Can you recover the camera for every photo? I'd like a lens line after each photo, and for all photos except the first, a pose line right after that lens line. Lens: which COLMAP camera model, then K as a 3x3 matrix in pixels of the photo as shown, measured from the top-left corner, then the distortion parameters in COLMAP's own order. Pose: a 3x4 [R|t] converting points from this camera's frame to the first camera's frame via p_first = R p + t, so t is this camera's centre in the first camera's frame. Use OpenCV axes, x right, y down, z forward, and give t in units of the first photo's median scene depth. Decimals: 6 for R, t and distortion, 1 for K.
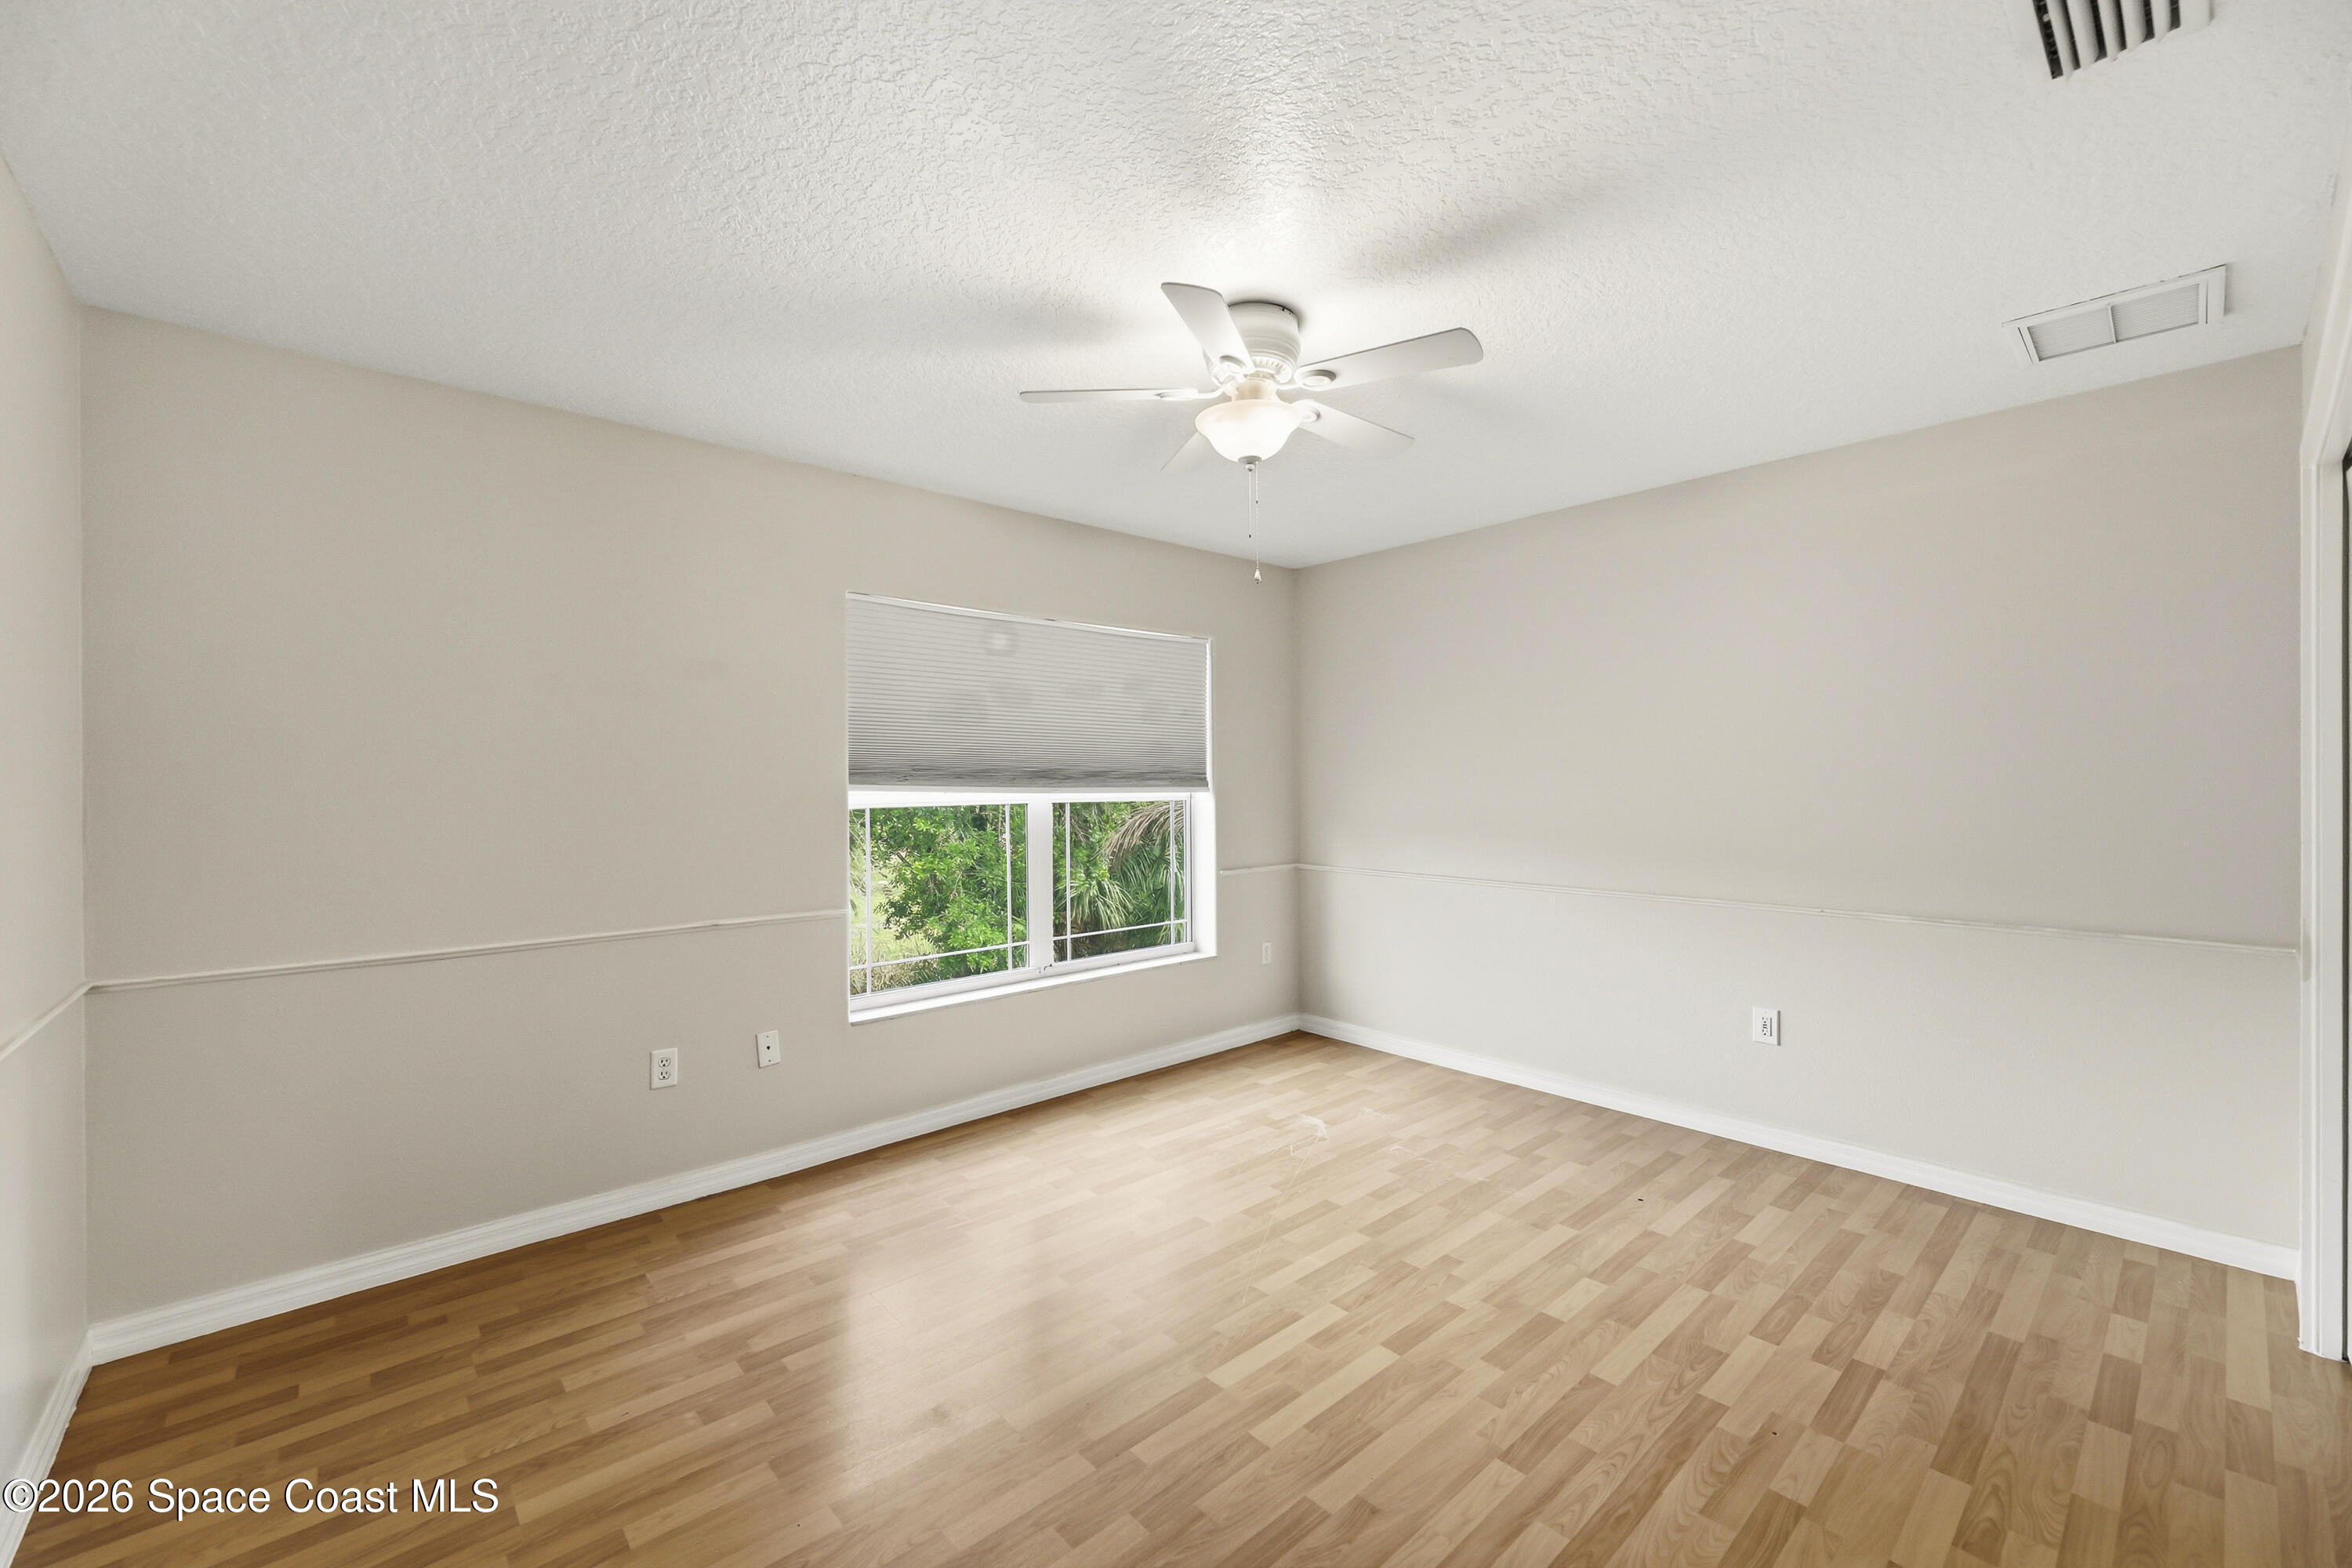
lens RADIAL K [[949.7, 0, 1182.2], [0, 949.7, 776.1], [0, 0, 1]] dist [0.003377, -0.000867]
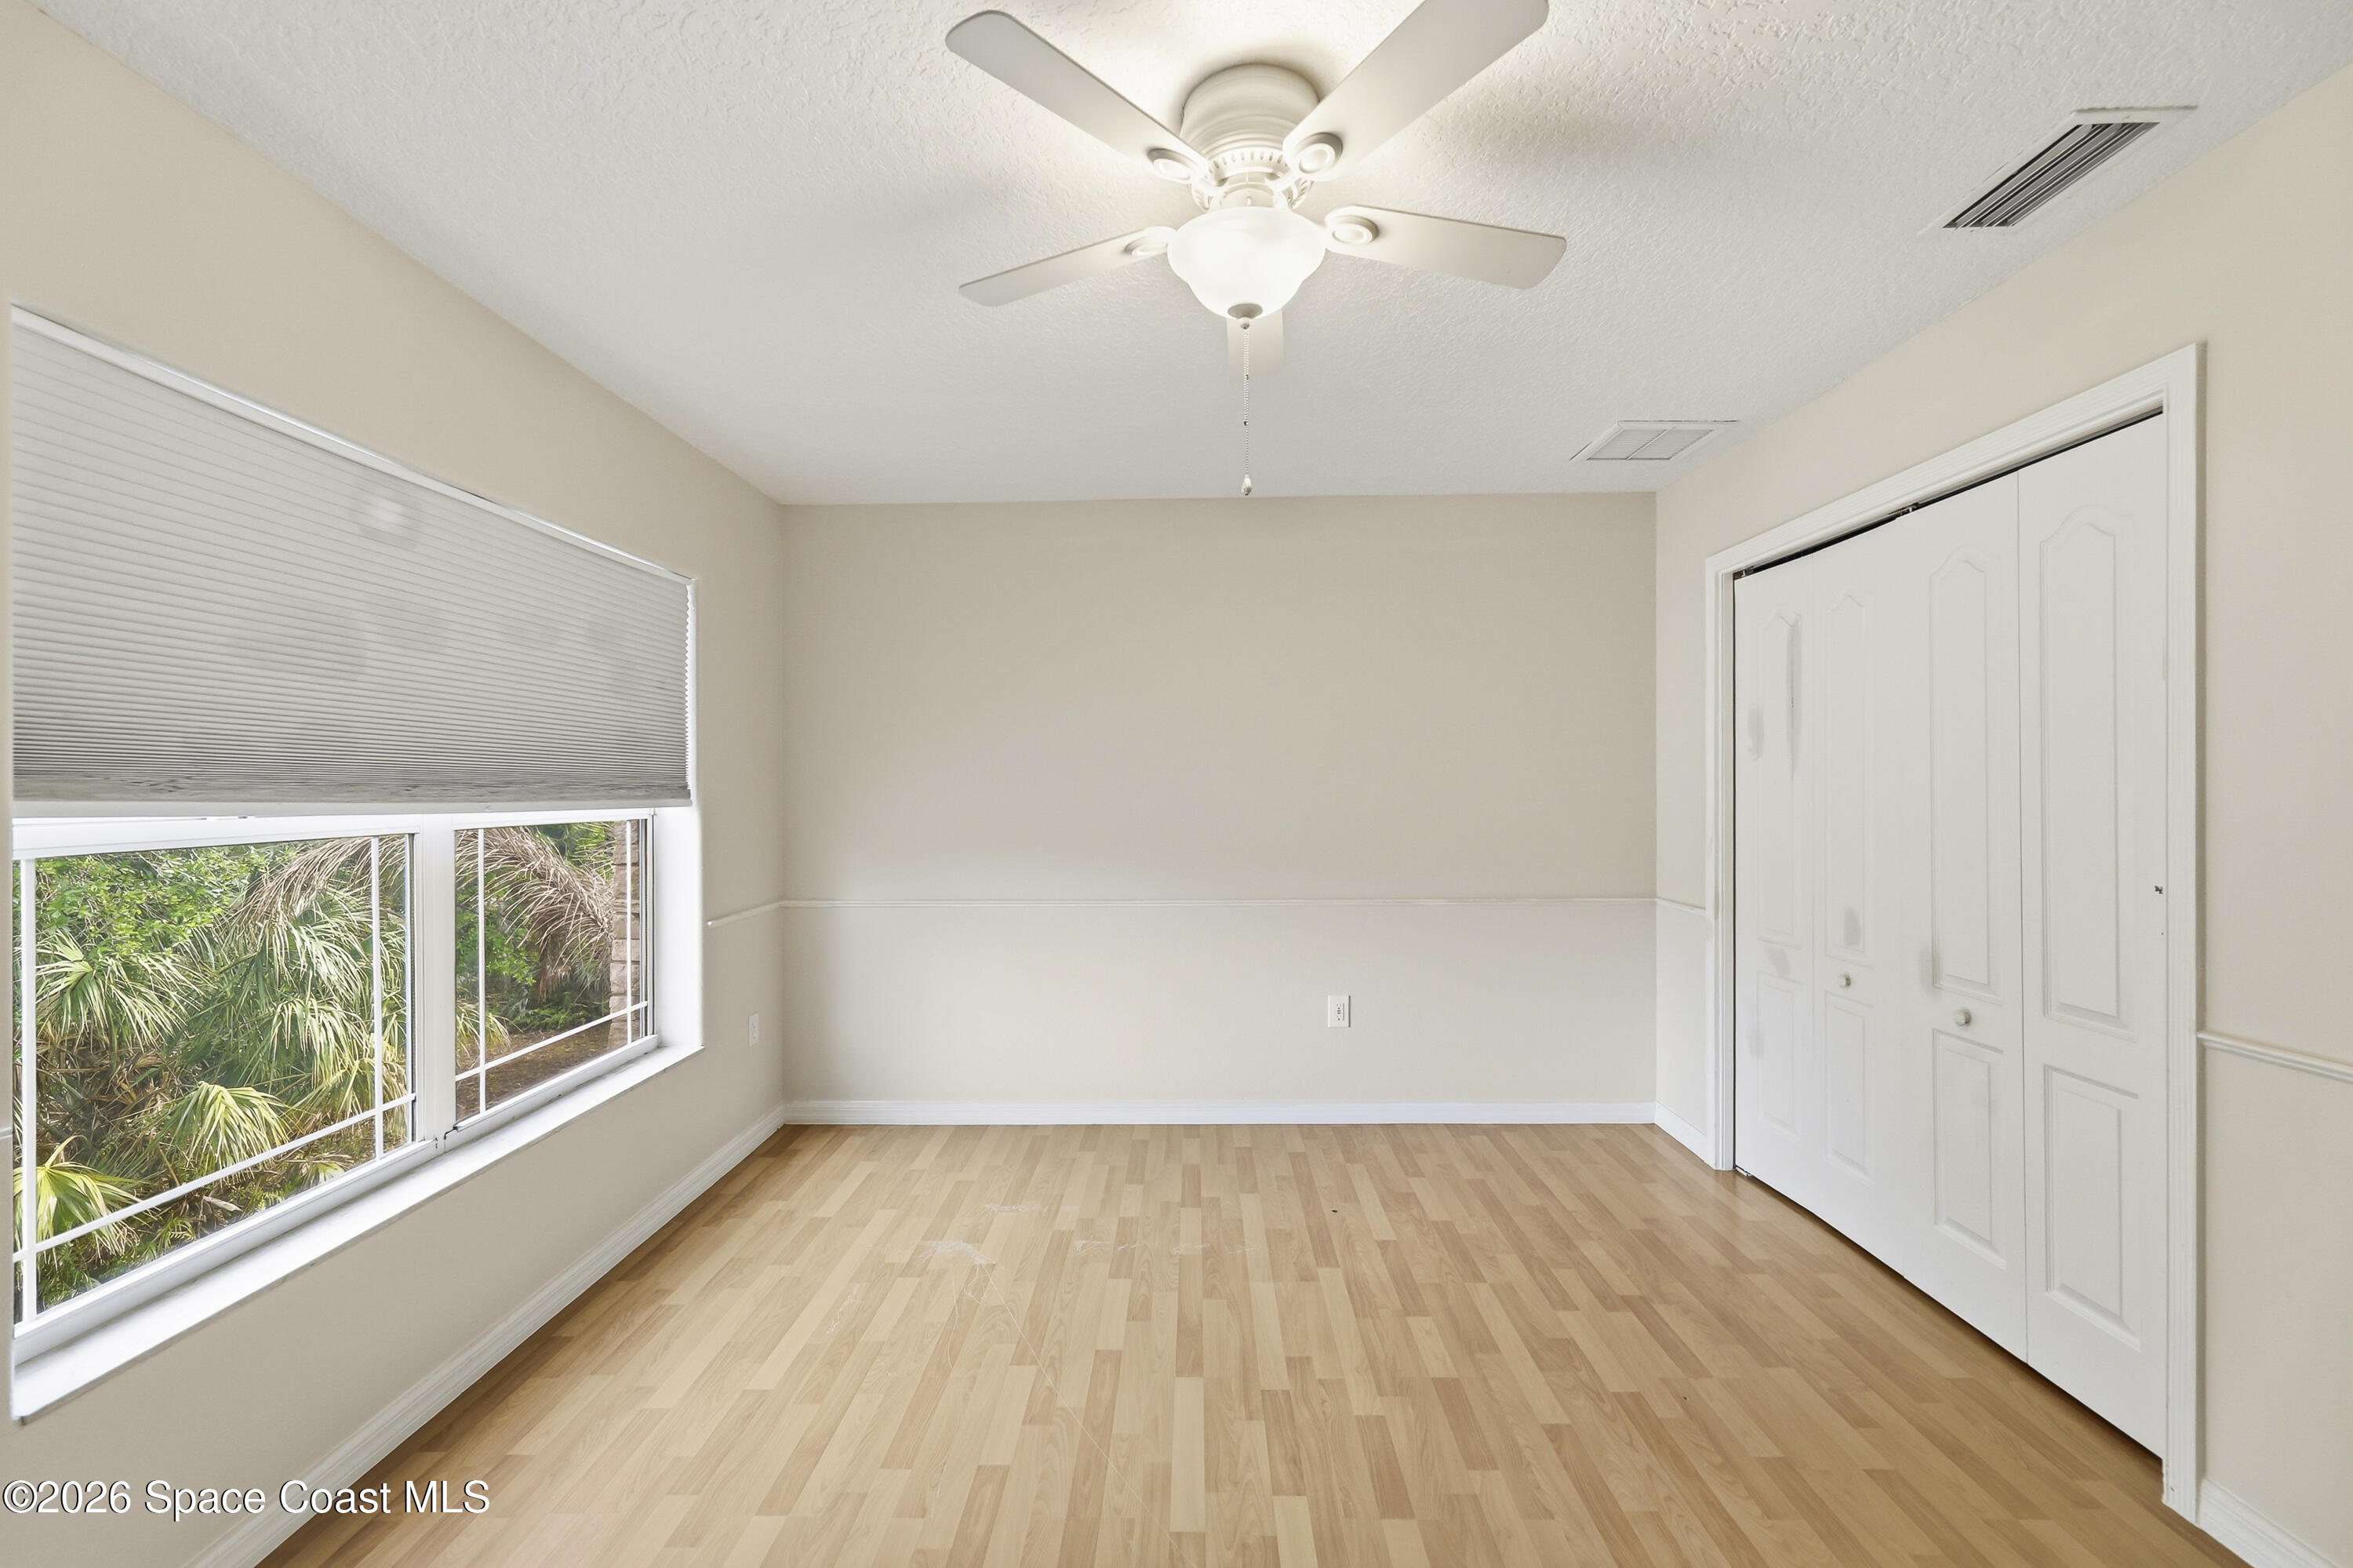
lens RADIAL K [[950.1, 0, 1176.5], [0, 950.1, 780.3], [0, 0, 1]] dist [0.003377, -0.000867]
pose [[0.683525, 0.002632, 0.729923, -0.321420], [0.002039, 0.999983, -0.005516, 0.003551], [-0.729925, 0.005259, 0.683507, 0.406115]]
